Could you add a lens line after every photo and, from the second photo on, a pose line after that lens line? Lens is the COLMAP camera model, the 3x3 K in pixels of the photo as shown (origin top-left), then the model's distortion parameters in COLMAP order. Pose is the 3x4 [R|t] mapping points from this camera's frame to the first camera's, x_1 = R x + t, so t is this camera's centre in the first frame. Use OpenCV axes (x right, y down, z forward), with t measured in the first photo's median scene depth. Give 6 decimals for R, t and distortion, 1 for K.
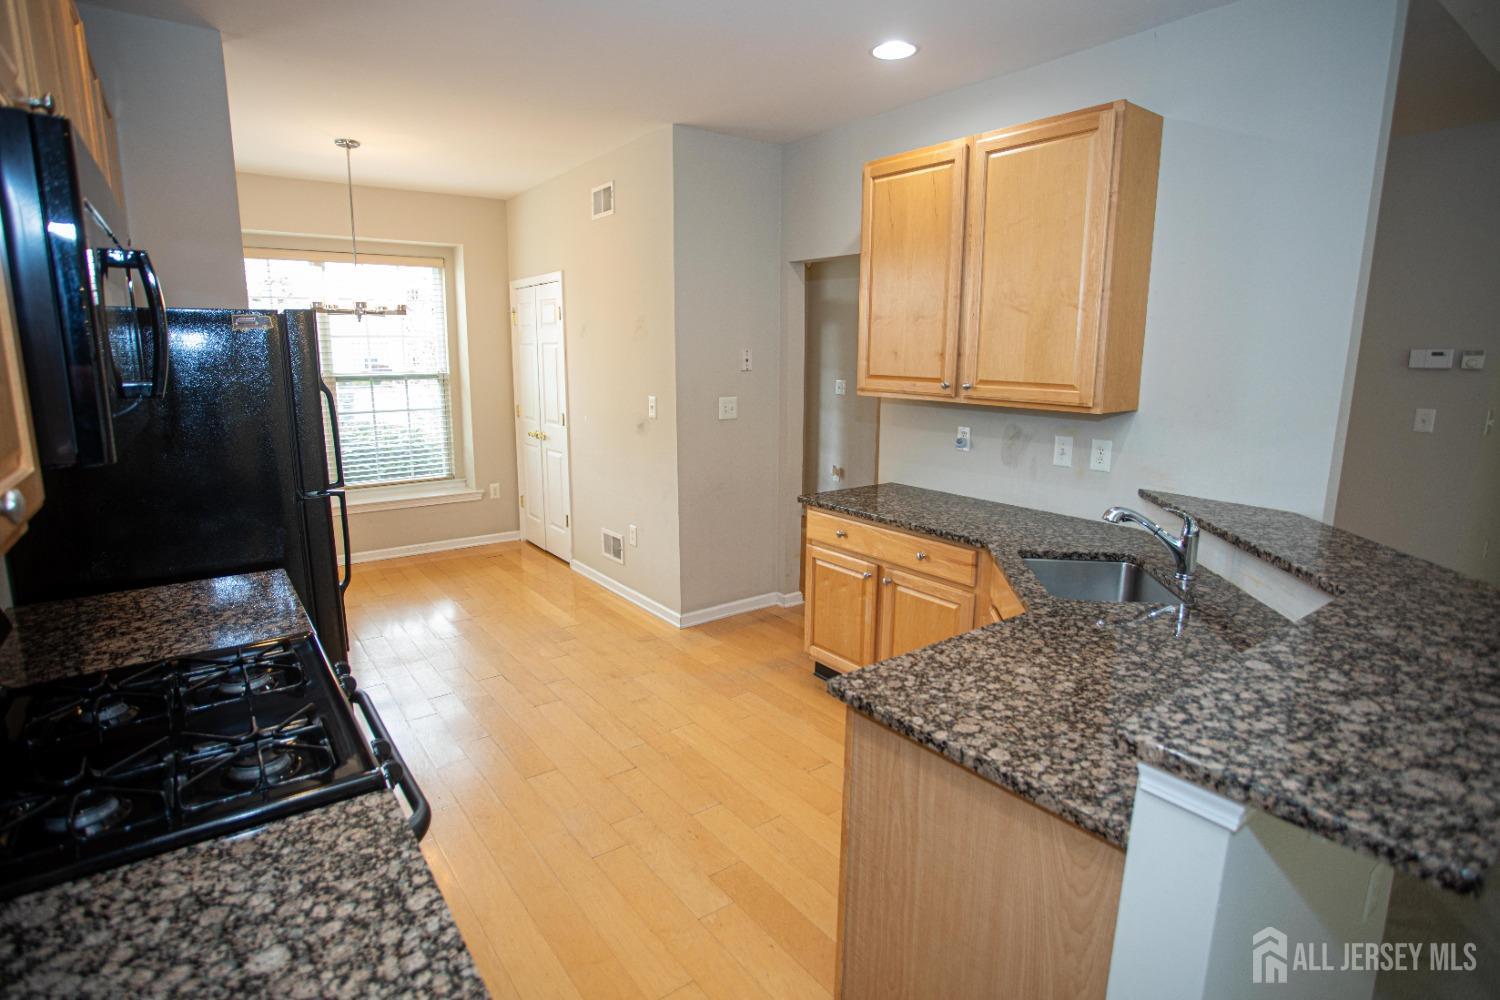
lens RADIAL K [[759.4, 0, 741.2], [0, 759.4, 499.4], [0, 0, 1]] dist [-0.068198, 0.028279]
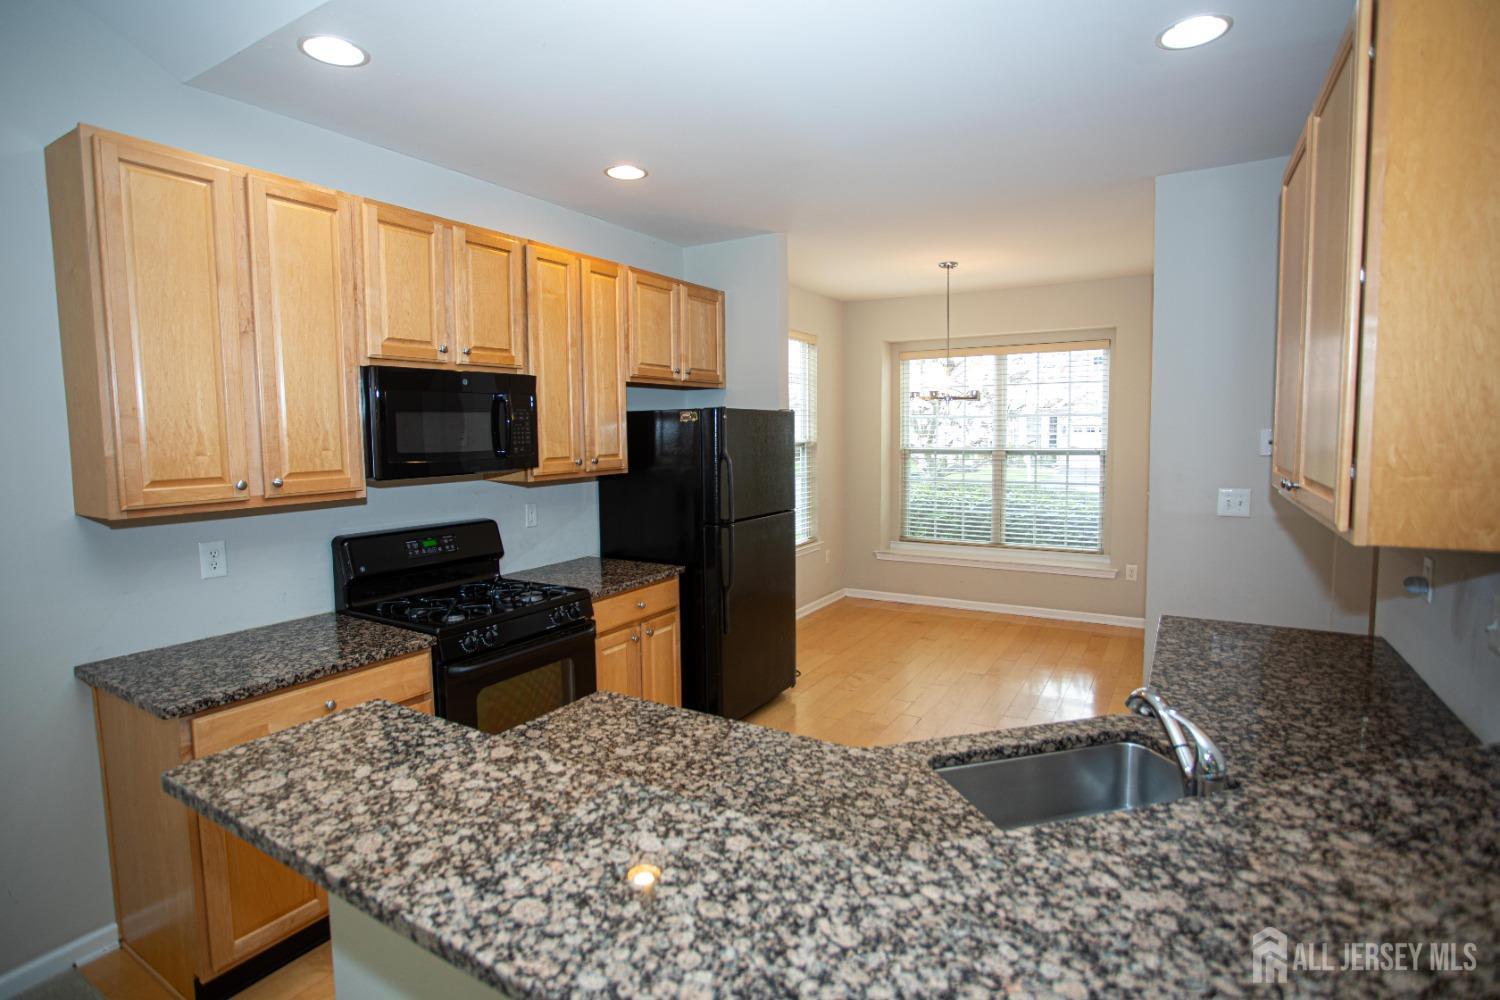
lens RADIAL K [[751.0, 0, 750.0], [0, 751.0, 500.0], [0, 0, 1]] dist [-0.070468, 0.039709]
pose [[0.373158, 0.074222, -0.924794, 1.242144], [-0.160867, 0.986873, 0.014293, -0.130486], [0.913715, 0.143436, 0.380199, 0.628508]]
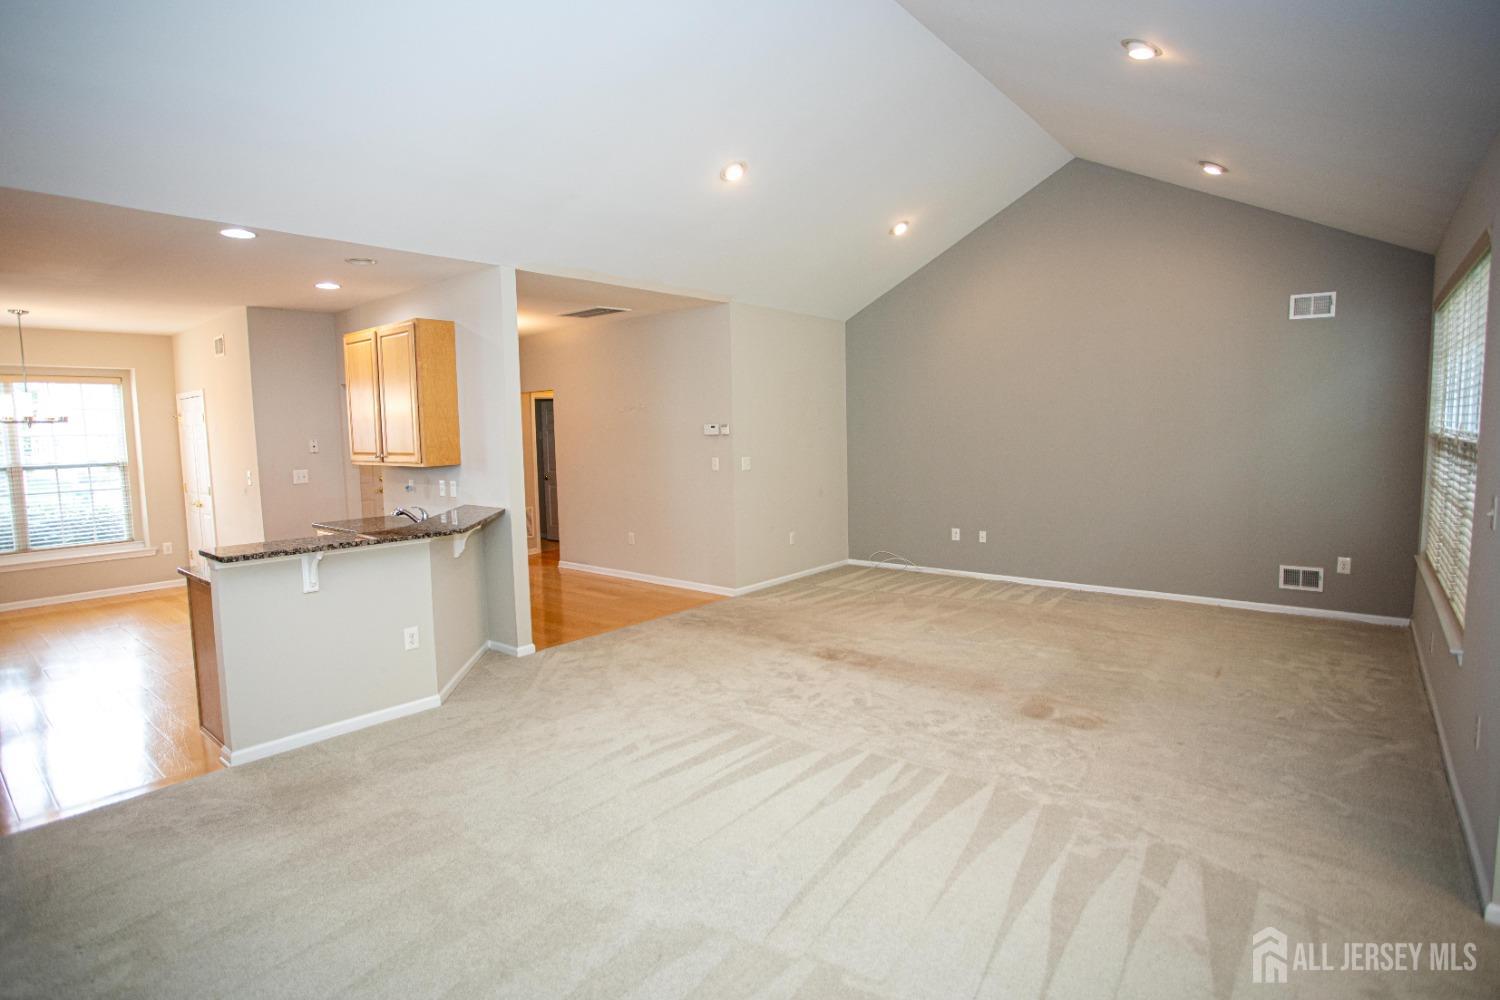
lens RADIAL K [[759.4, 0, 741.2], [0, 759.4, 499.4], [0, 0, 1]] dist [-0.068198, 0.028279]
pose [[0.972152, -0.047628, 0.229460, 1.253242], [0.070751, 0.993091, -0.093619, 0.331563], [-0.223416, 0.107247, 0.968805, -1.696664]]
